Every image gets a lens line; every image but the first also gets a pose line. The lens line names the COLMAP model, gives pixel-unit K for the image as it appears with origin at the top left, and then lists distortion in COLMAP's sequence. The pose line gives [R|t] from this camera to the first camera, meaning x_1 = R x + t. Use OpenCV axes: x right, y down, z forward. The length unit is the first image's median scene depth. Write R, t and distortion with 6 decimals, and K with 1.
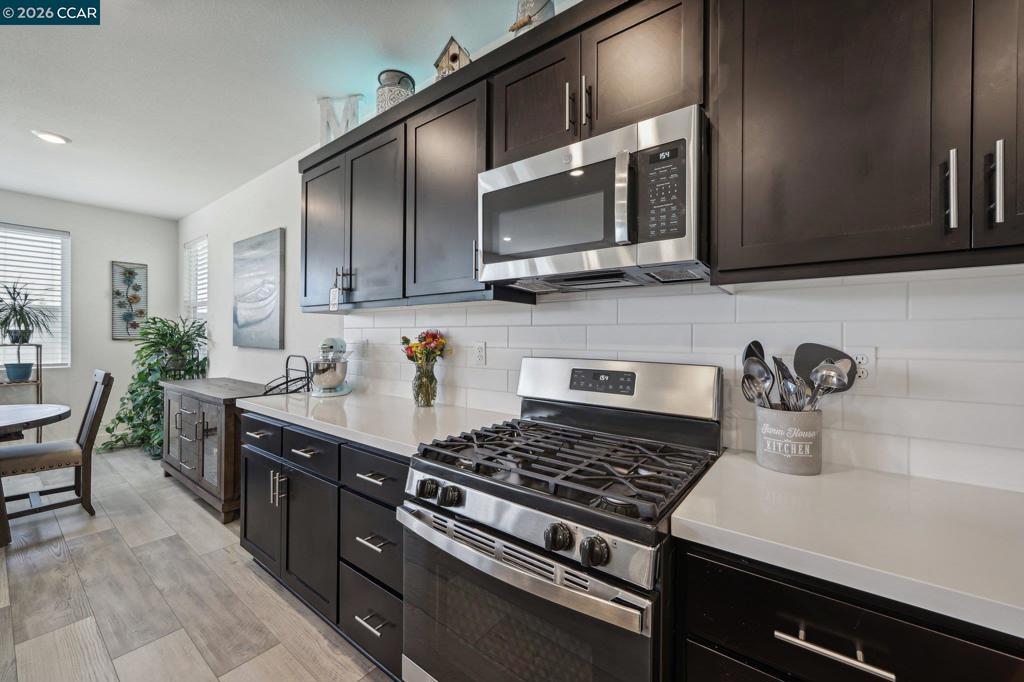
lens RADIAL K [[404.2, 0, 513.6], [0, 404.2, 337.8], [0, 0, 1]] dist [-0.003588, 0.003722]
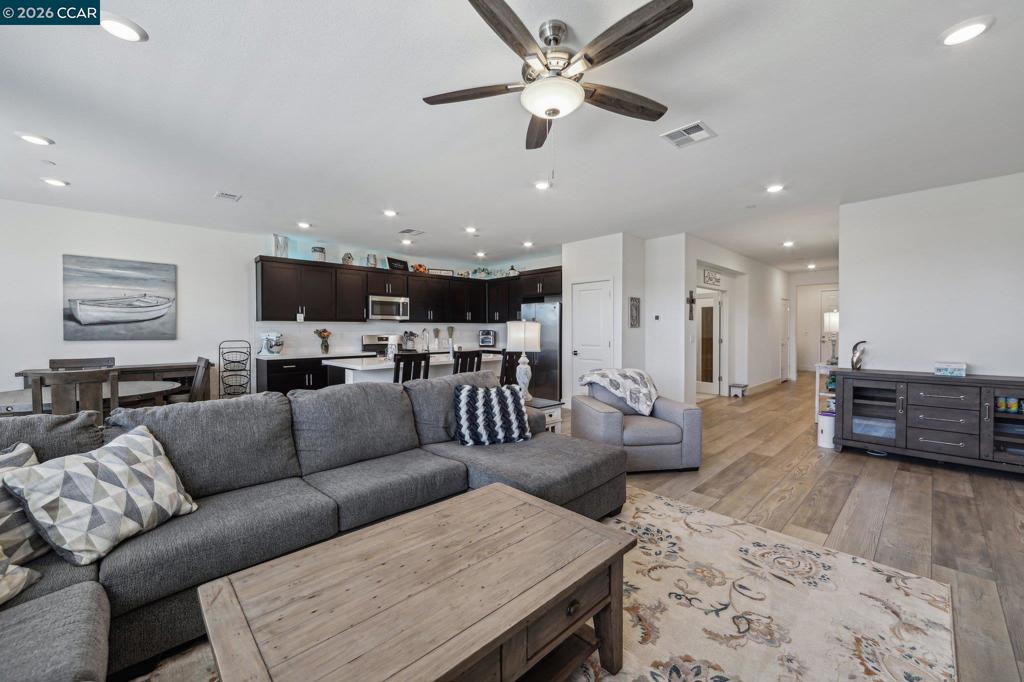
lens RADIAL K [[404.2, 0, 510.4], [0, 404.2, 338.7], [0, 0, 1]] dist [-0.003588, 0.003722]
pose [[0.153937, -0.029036, 0.987654, -2.202672], [0.004292, 0.999578, 0.028718, -0.017364], [-0.988071, -0.000181, 0.153997, -0.651370]]
